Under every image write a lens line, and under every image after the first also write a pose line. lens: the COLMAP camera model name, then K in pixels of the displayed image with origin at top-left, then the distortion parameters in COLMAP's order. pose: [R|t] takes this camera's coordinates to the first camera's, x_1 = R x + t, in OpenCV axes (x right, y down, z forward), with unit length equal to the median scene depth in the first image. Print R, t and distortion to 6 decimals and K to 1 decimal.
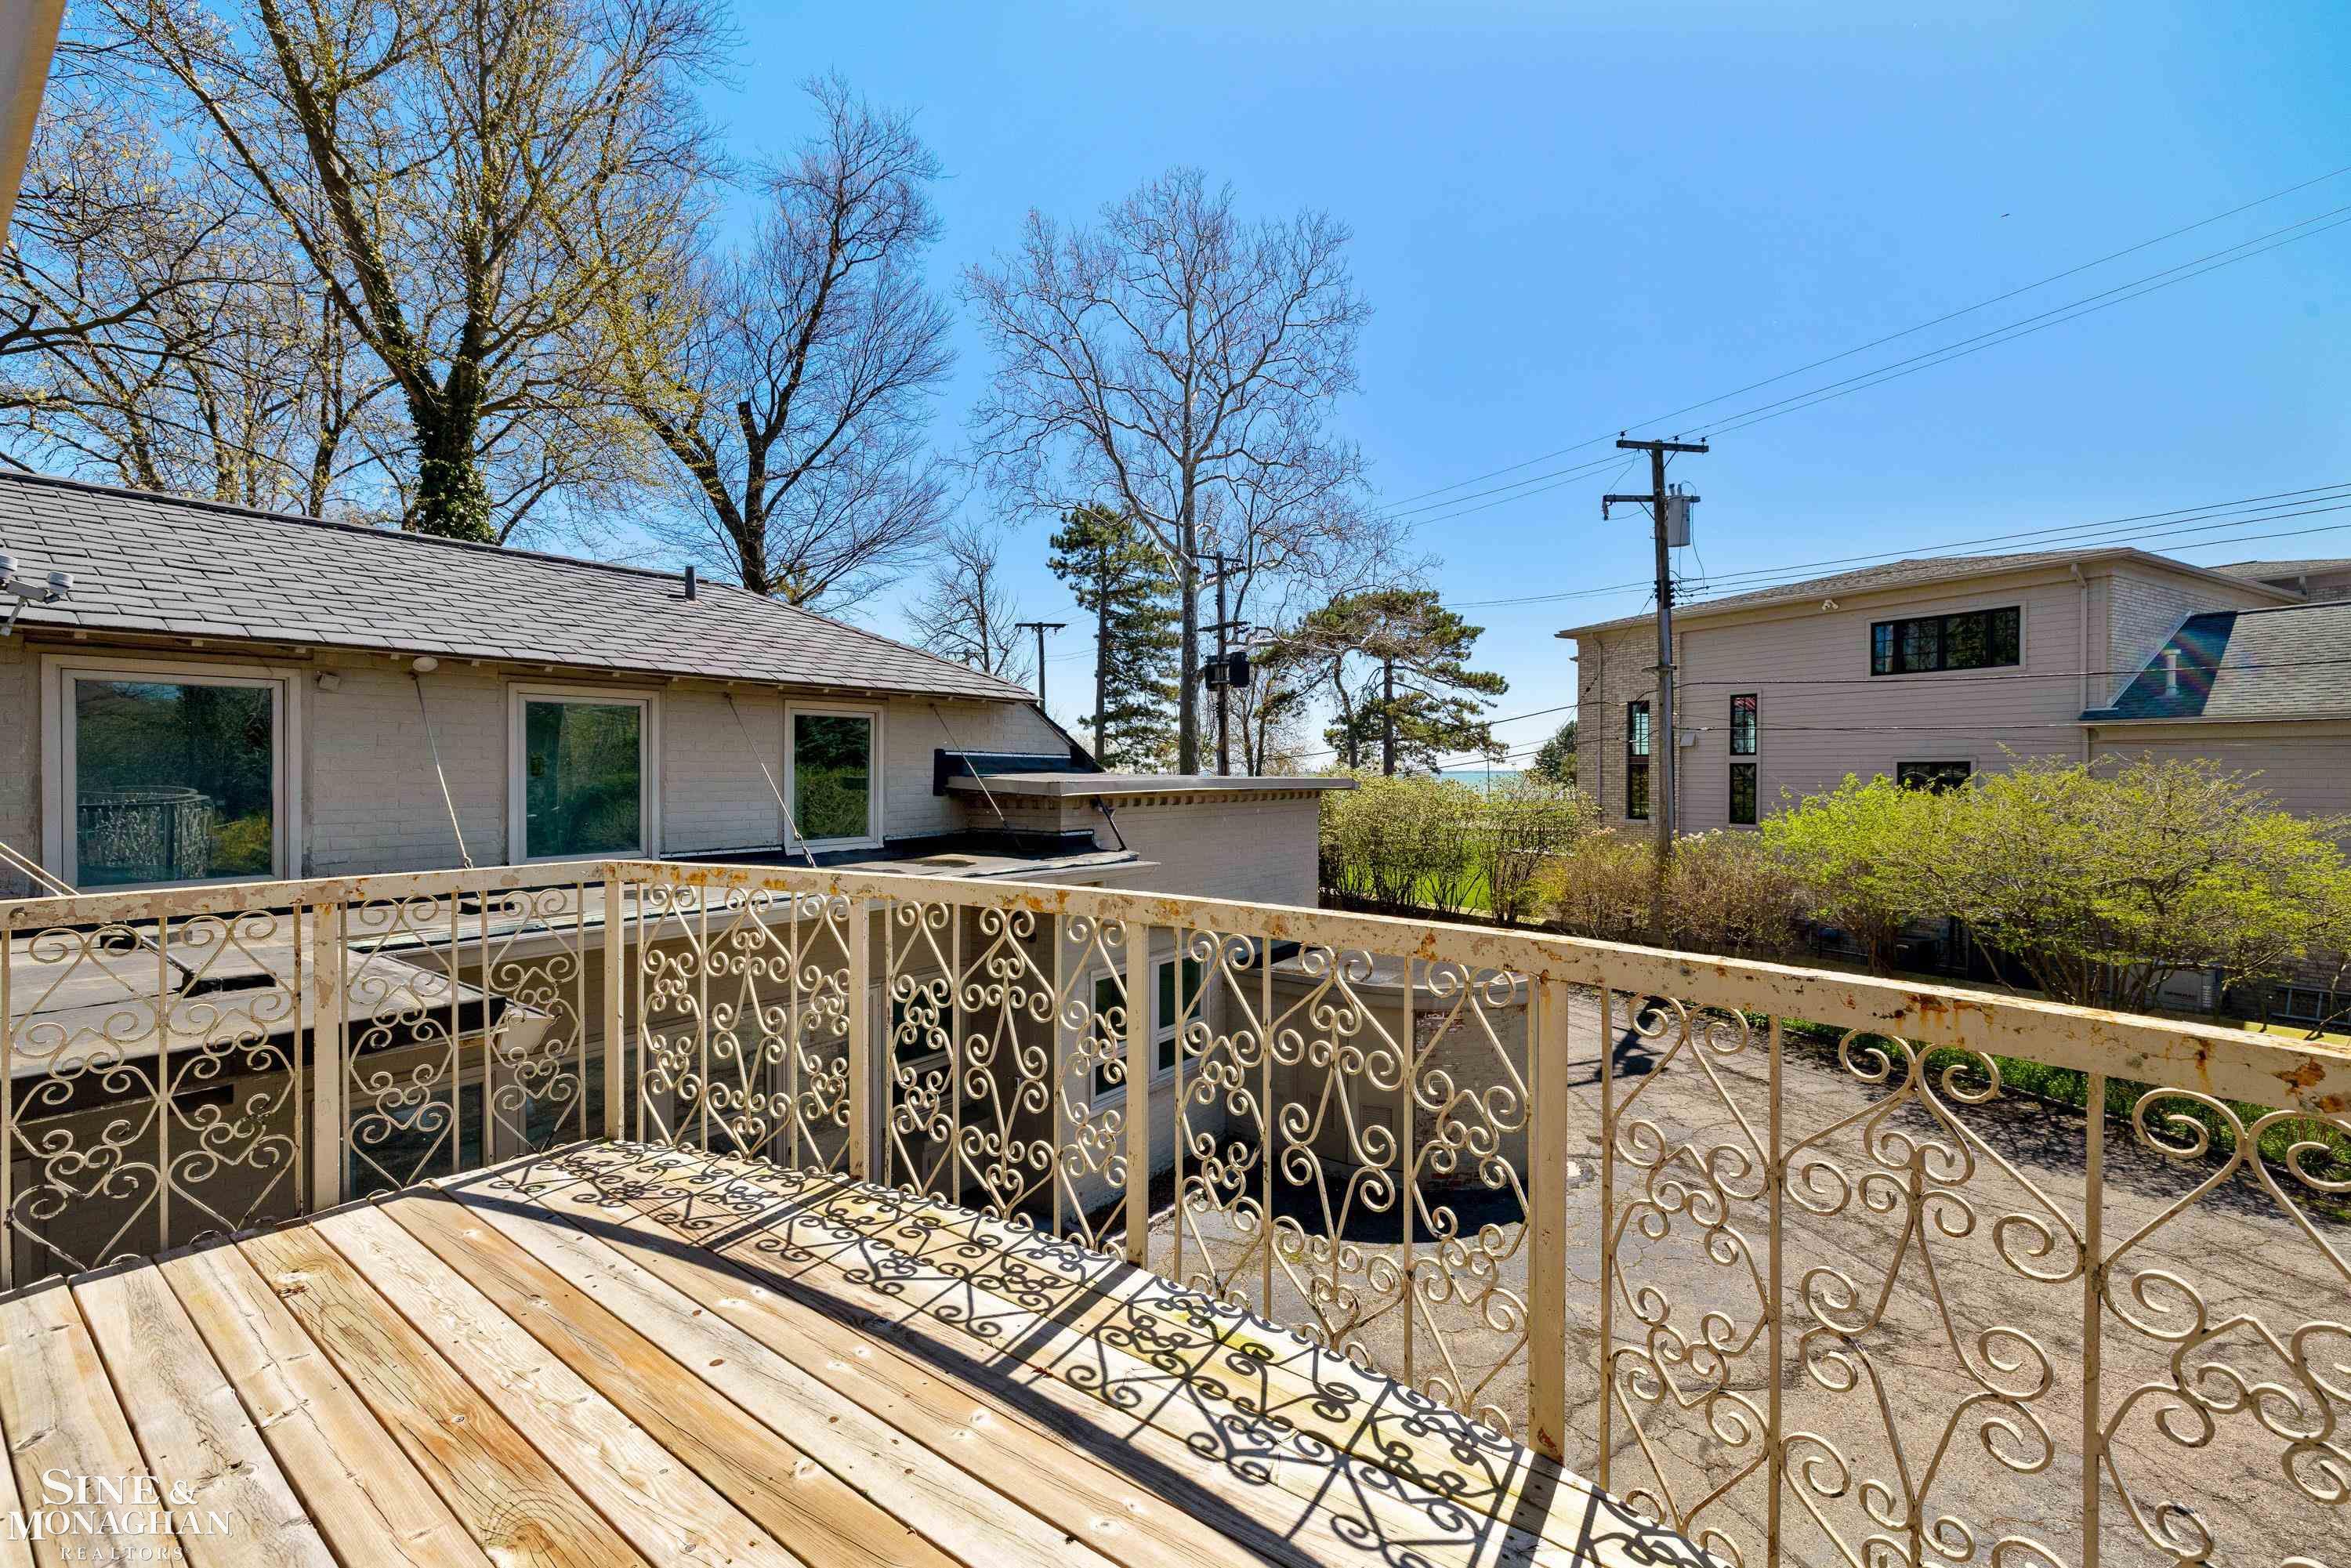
lens RADIAL K [[929.3, 0, 1171.9], [0, 929.3, 773.8], [0, 0, 1]] dist [0.001169, 0.000423]
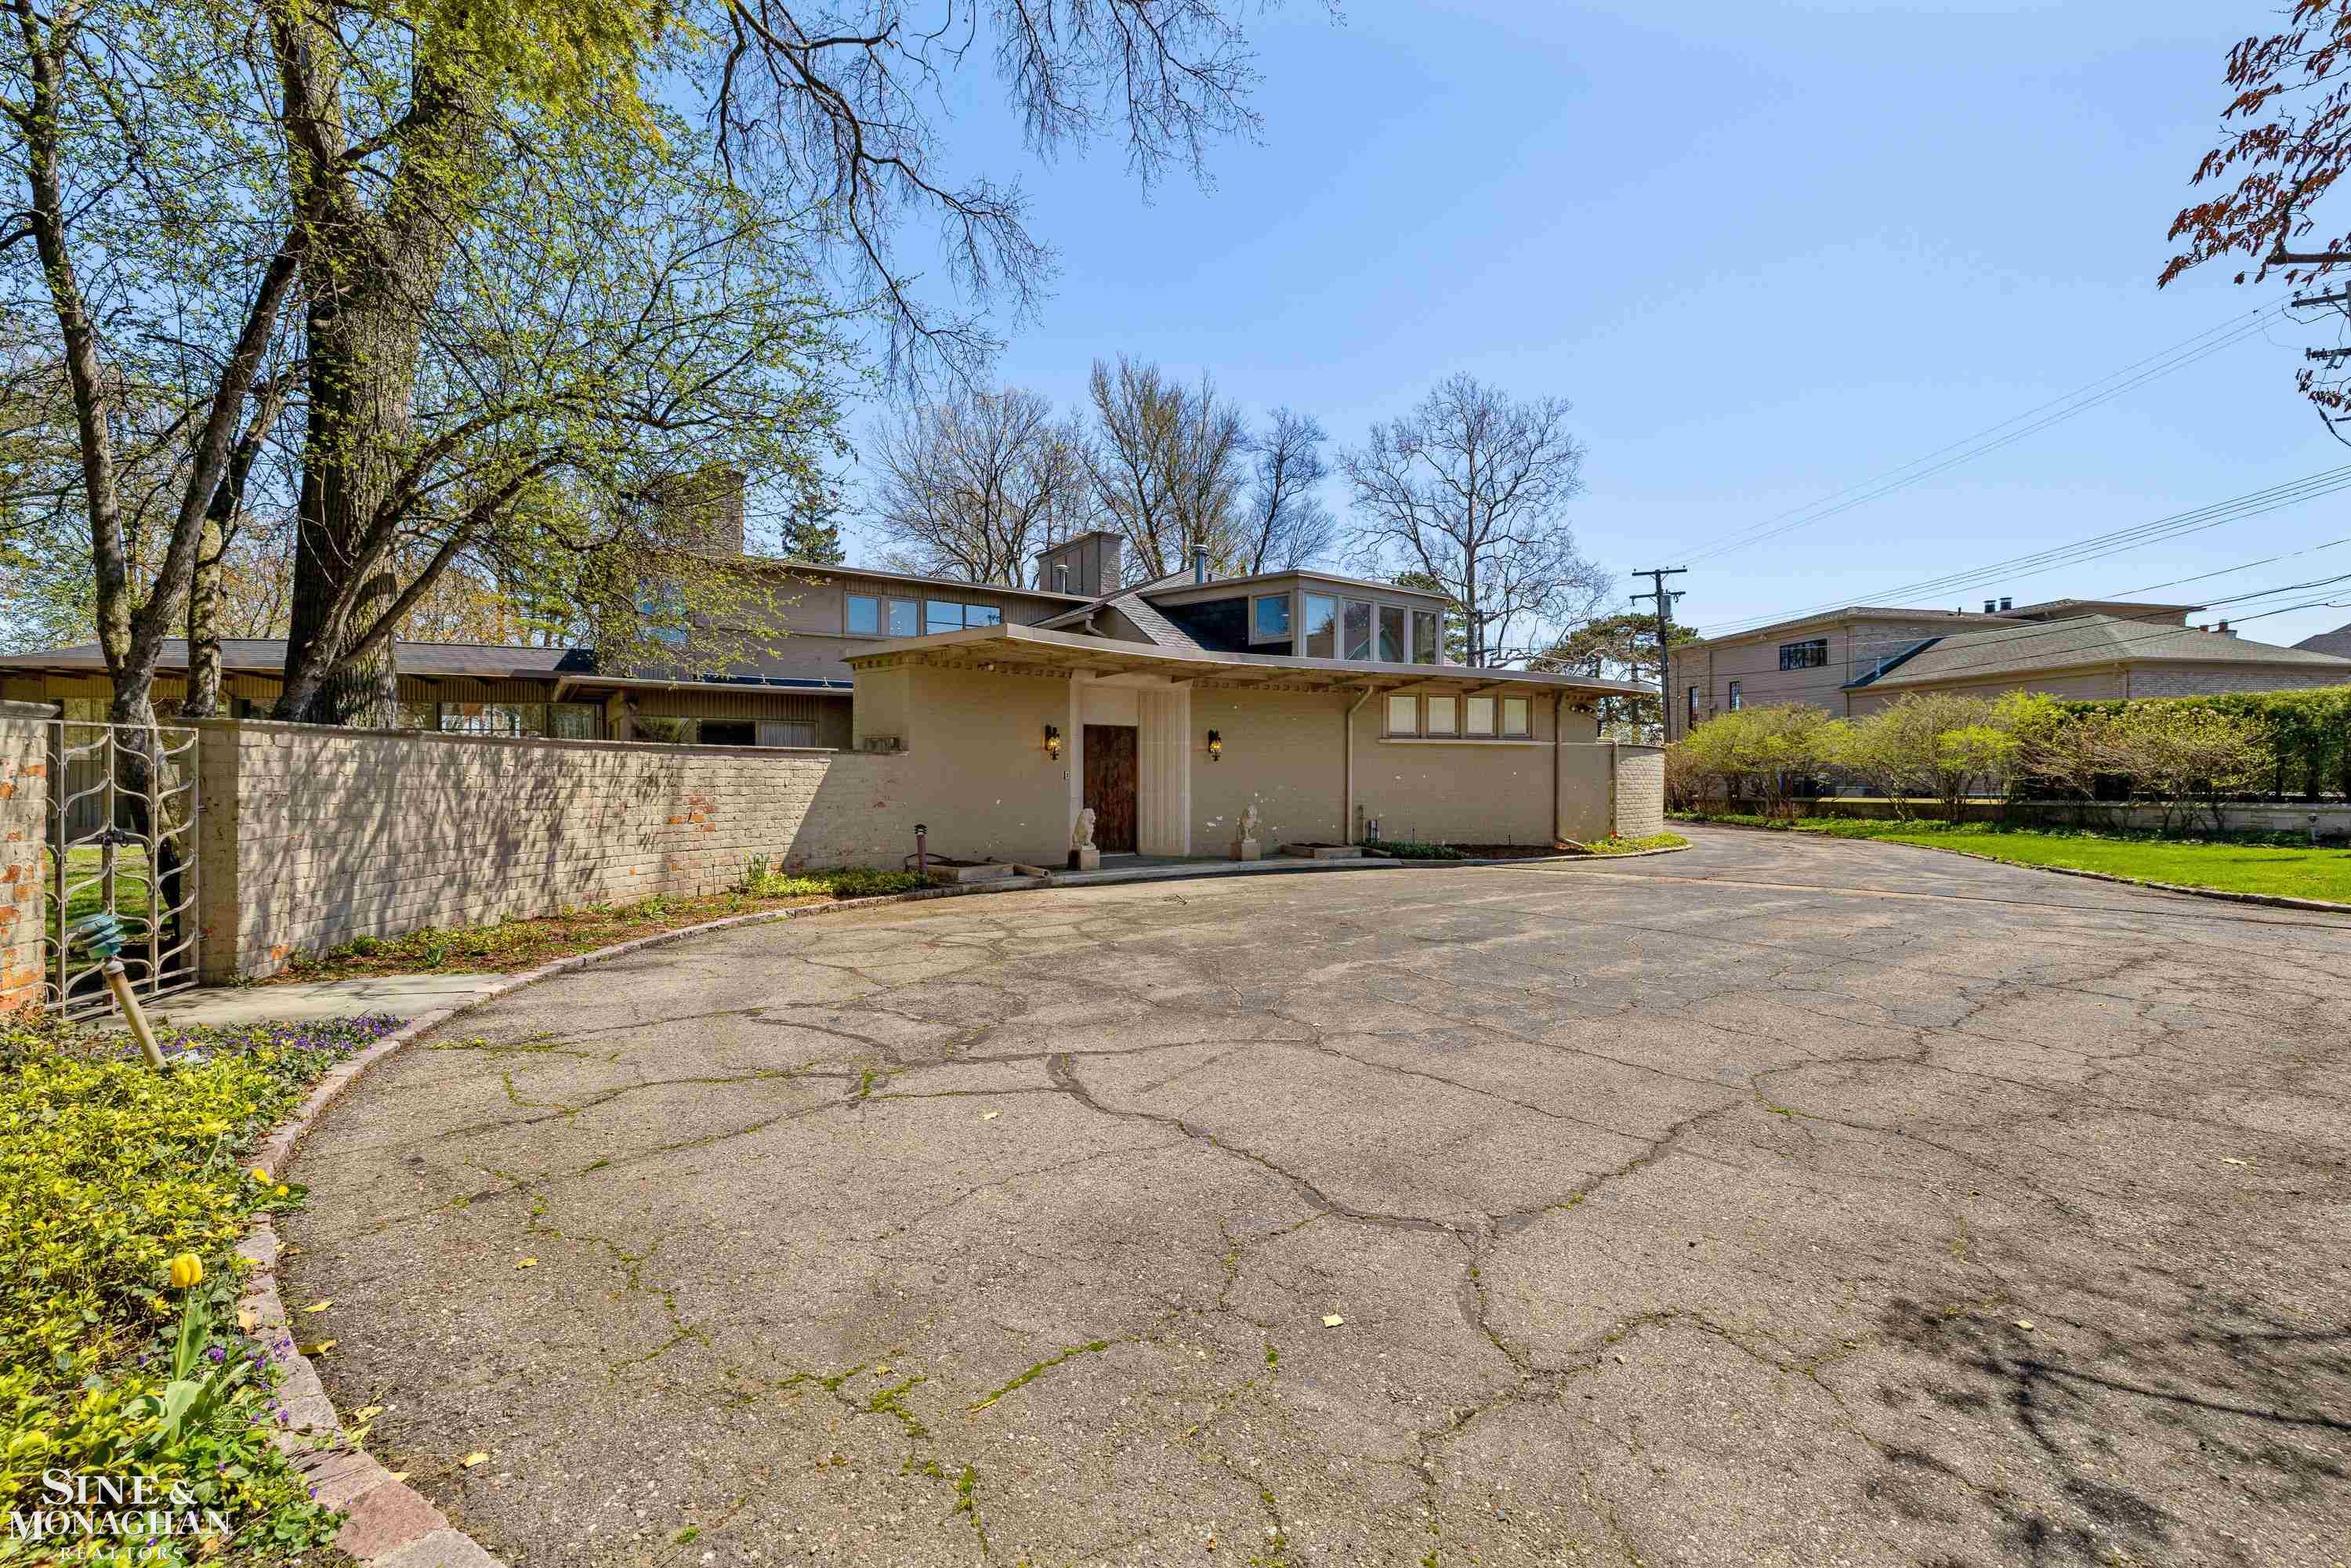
lens RADIAL K [[929.3, 0, 1171.9], [0, 929.3, 773.8], [0, 0, 1]] dist [0.001169, 0.000423]
pose [[0.940289, 0.006319, -0.340320, 0.086889], [-0.010638, 0.999885, -0.010824, 0.081919], [0.340212, 0.013798, 0.940248, -0.715411]]
